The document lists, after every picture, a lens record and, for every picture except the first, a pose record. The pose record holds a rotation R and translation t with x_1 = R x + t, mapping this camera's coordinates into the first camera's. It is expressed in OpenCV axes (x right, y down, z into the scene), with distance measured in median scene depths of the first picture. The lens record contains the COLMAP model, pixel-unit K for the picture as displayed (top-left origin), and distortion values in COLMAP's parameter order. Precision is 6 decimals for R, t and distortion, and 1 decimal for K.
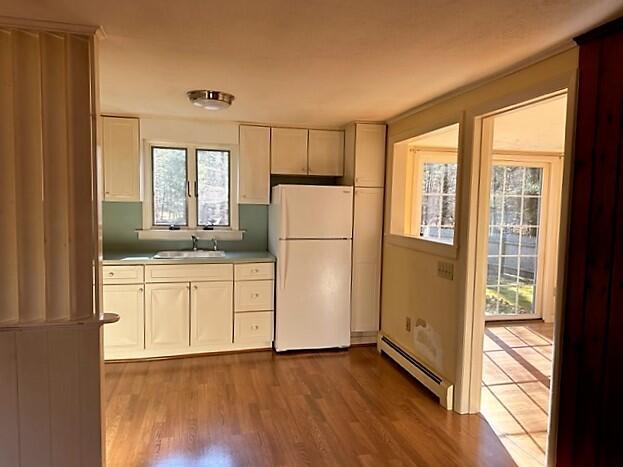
lens RADIAL K [[456.3, 0, 311.2], [0, 456.3, 235.9], [0, 0, 1]] dist [0.085718, -0.003913]
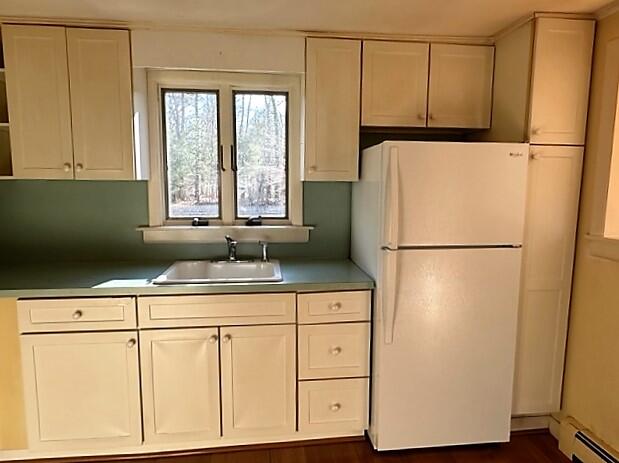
lens RADIAL K [[409.2, 0, 299.9], [0, 409.2, 236.2], [0, 0, 1]] dist [-0.002583, -0.001883]
pose [[0.990821, 0.005383, -0.135076, -0.095417], [0.002457, 0.998325, 0.057809, -0.031803], [0.135161, -0.057610, 0.989147, 0.498437]]
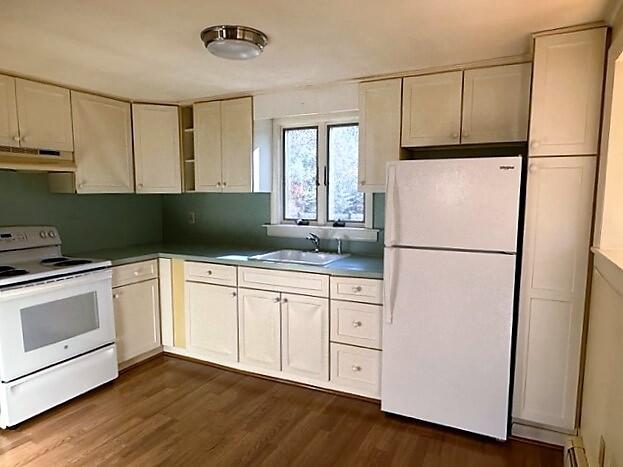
lens RADIAL K [[411.9, 0, 315.5], [0, 411.9, 237.5], [0, 0, 1]] dist [-0.002583, -0.001883]
pose [[0.758792, 0.053945, -0.649095, 0.221440], [-0.033721, 0.998481, 0.043562, -0.025634], [0.650459, -0.011167, 0.759459, 0.460959]]
